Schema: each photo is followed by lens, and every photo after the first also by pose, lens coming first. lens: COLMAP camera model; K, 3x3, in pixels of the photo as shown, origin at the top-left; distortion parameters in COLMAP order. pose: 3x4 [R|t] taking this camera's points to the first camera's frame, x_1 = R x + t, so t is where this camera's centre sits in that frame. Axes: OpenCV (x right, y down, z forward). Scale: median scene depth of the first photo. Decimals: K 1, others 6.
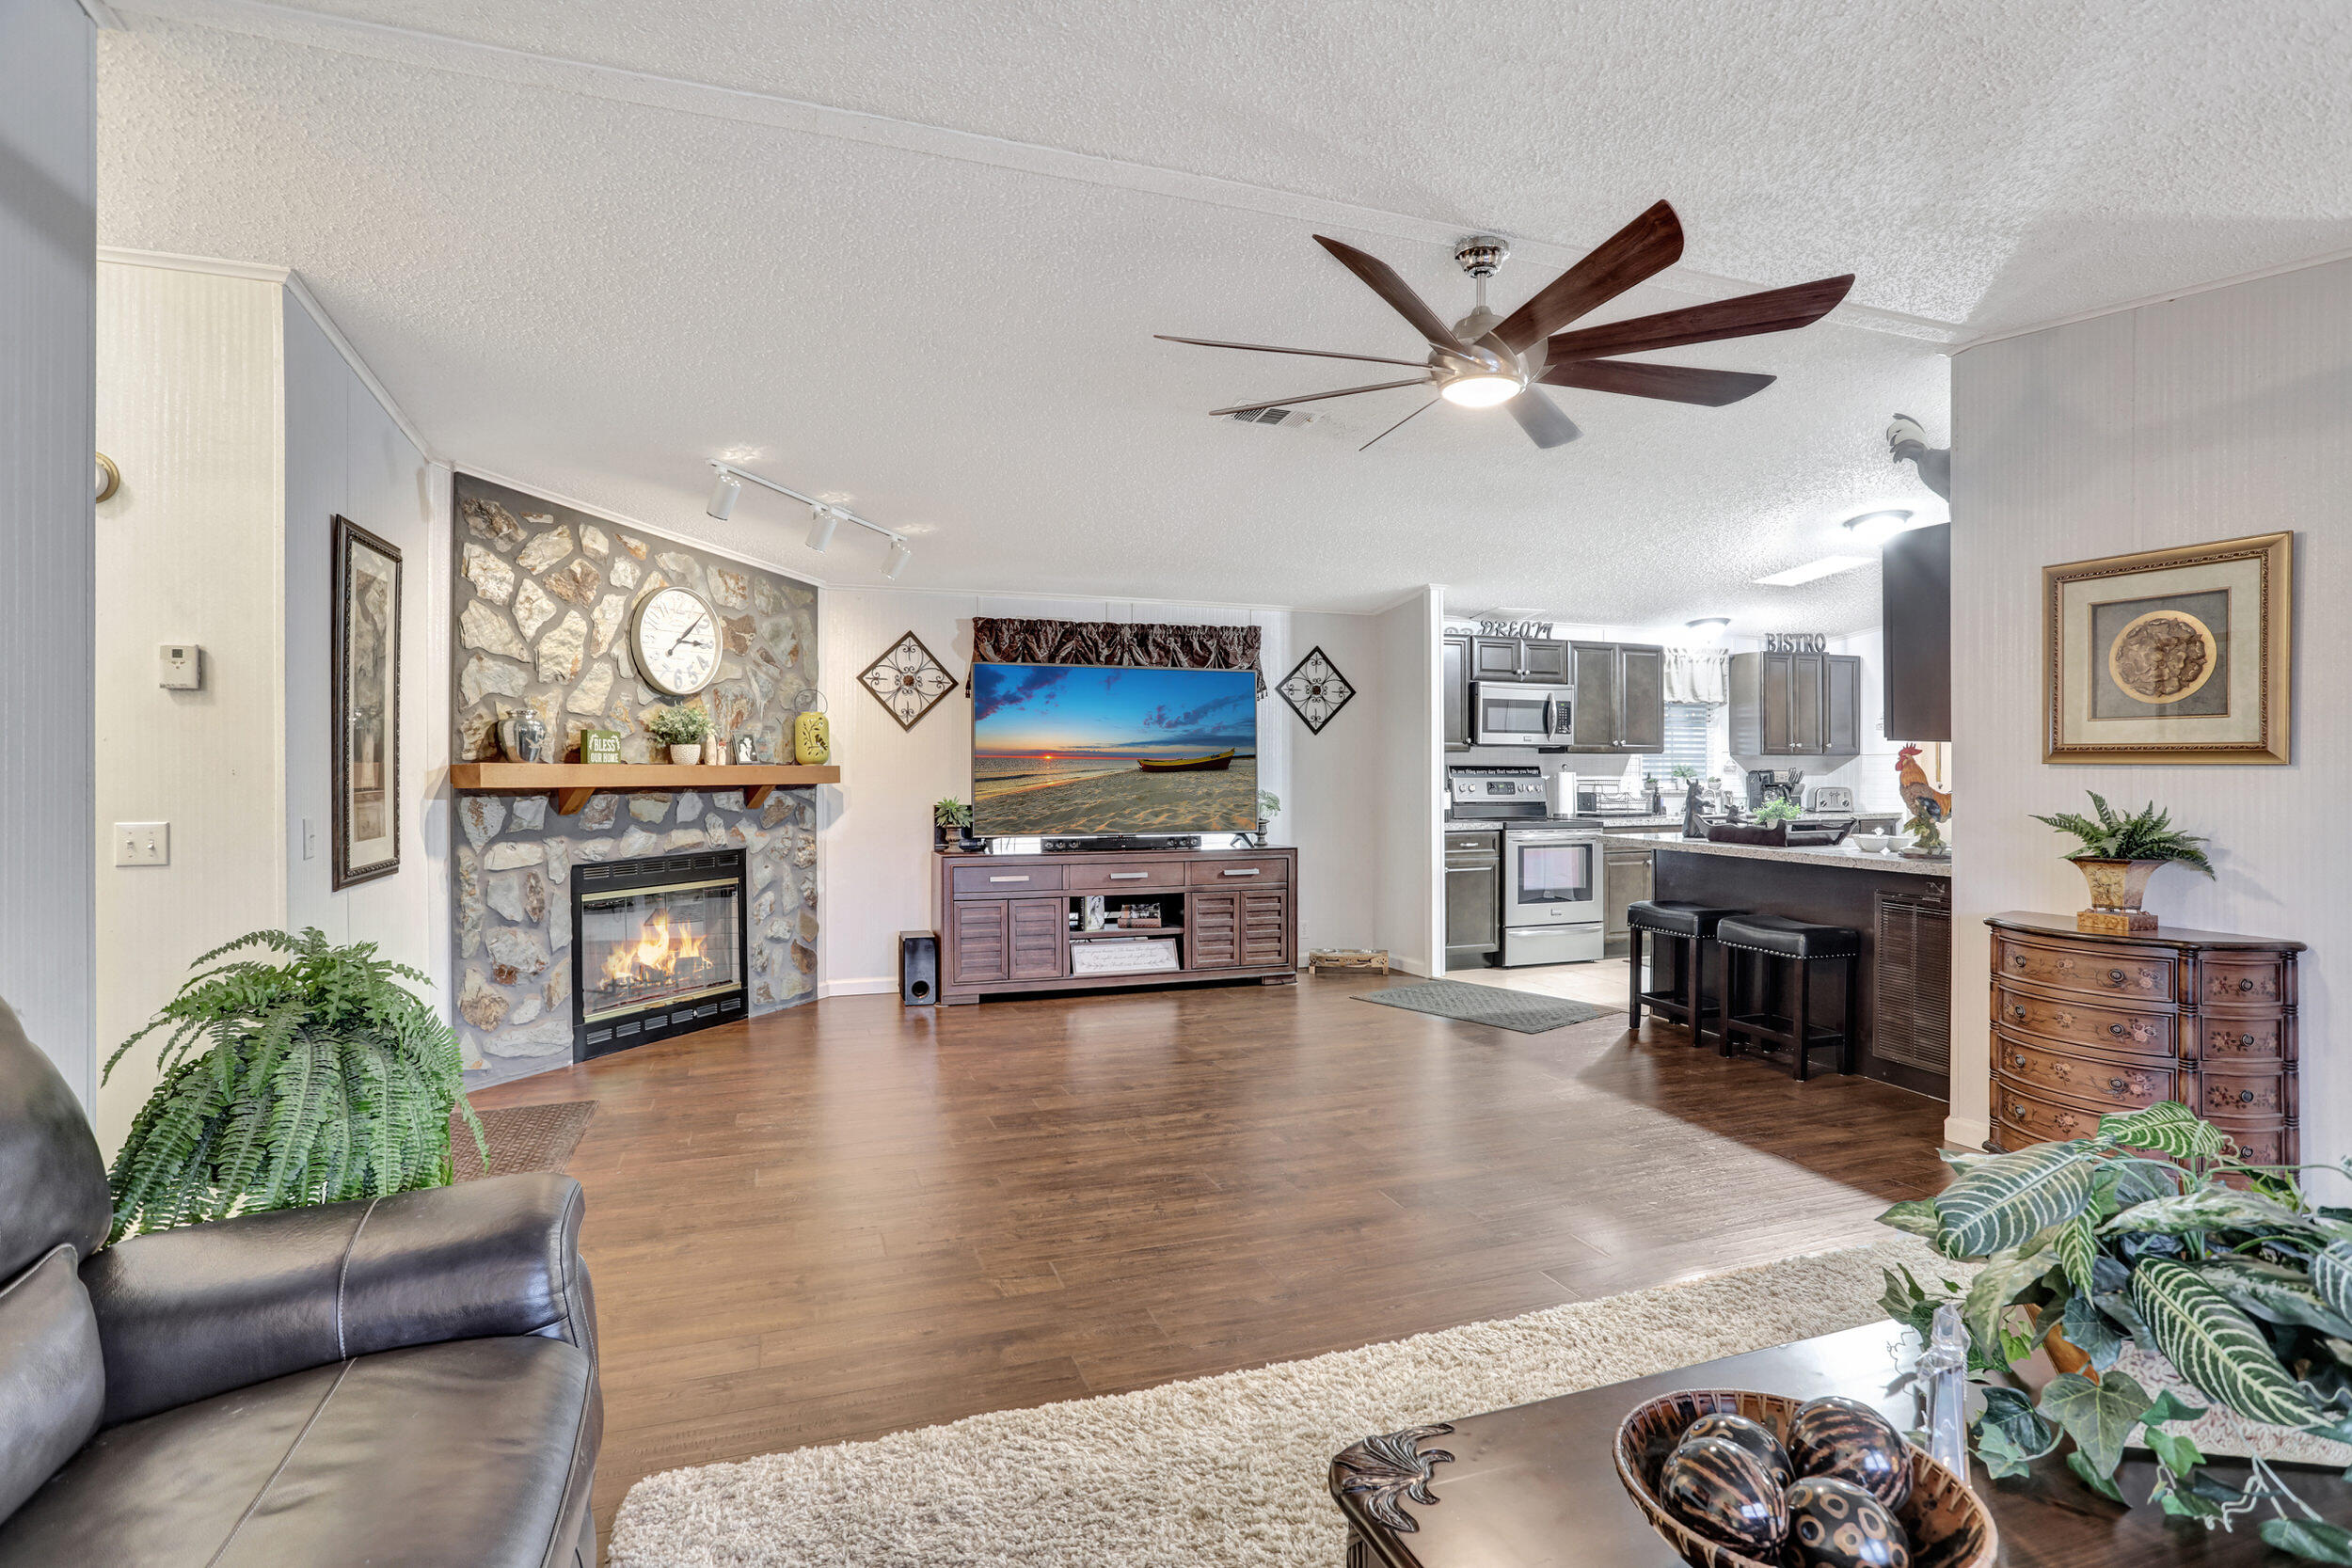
lens RADIAL K [[1159.7, 0, 1180.3], [0, 1159.7, 772.5], [0, 0, 1]] dist [-0.032956, 0.001275]
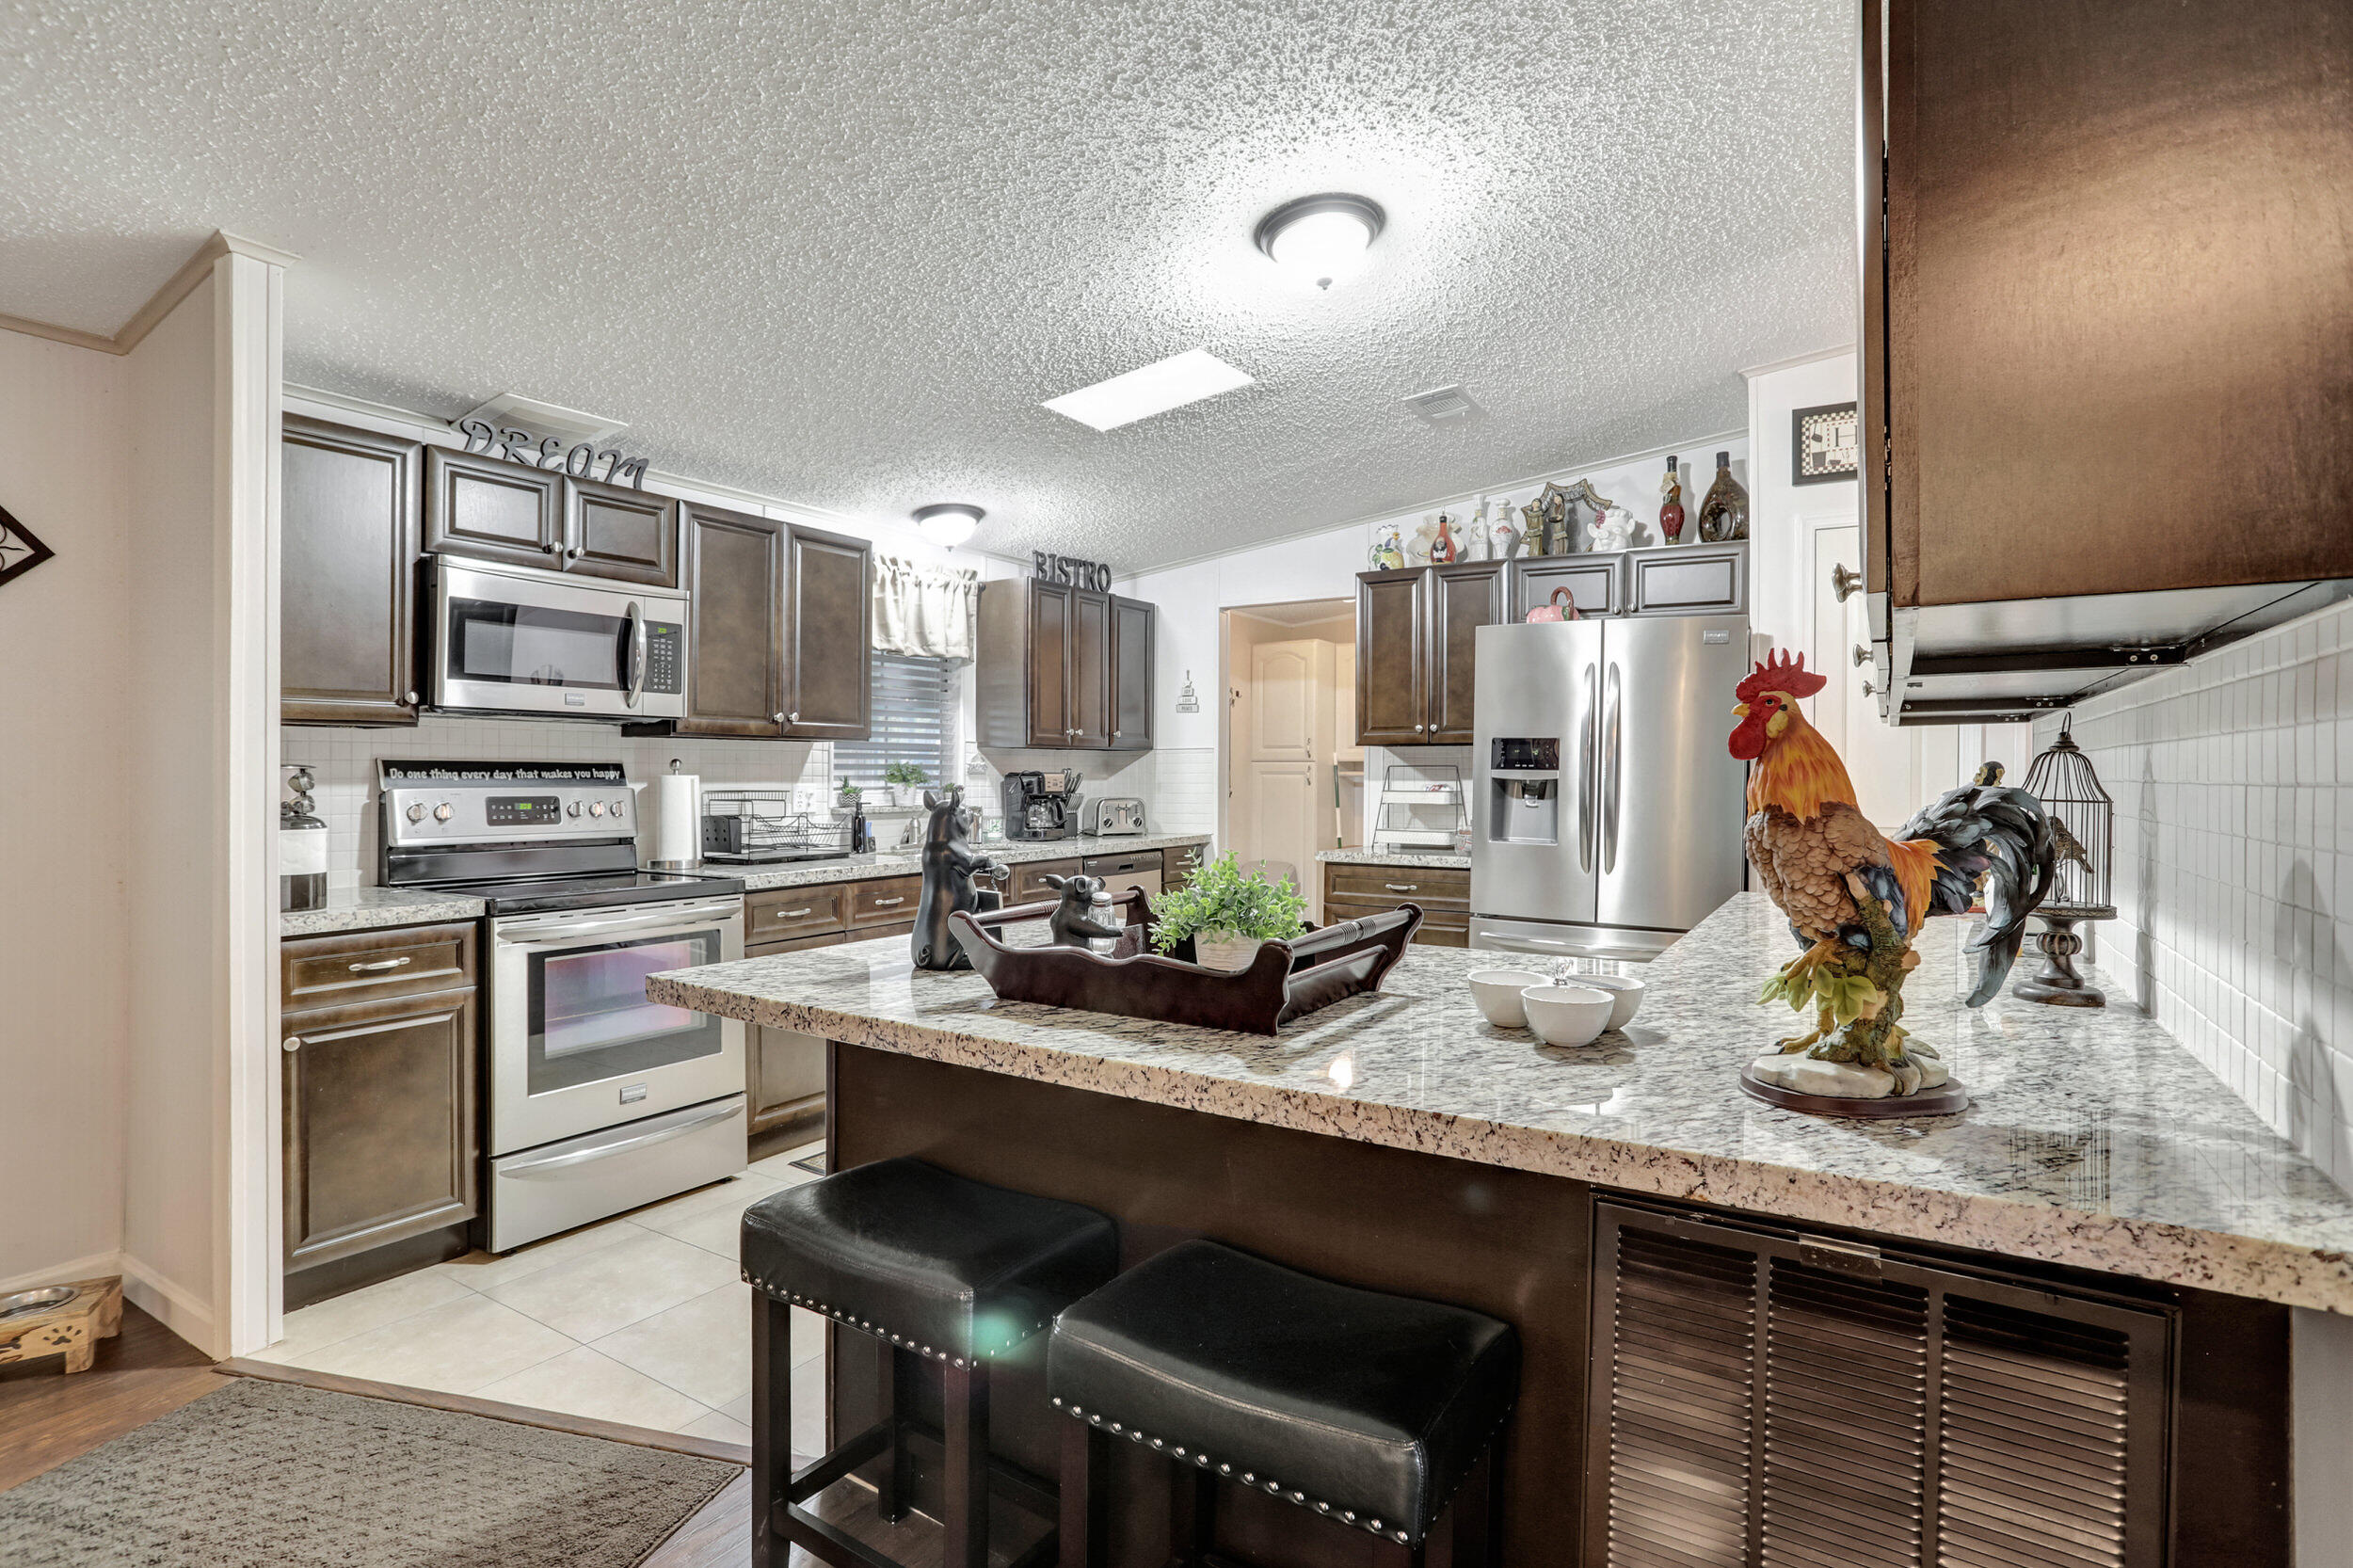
lens RADIAL K [[1160.3, 0, 1180.8], [0, 1160.3, 772.5], [0, 0, 1]] dist [-0.032956, 0.001275]
pose [[0.796354, 0.002629, 0.604825, 0.208945], [-0.000179, 0.999992, -0.004111, 0.000687], [-0.604831, 0.003166, 0.796348, 0.485479]]
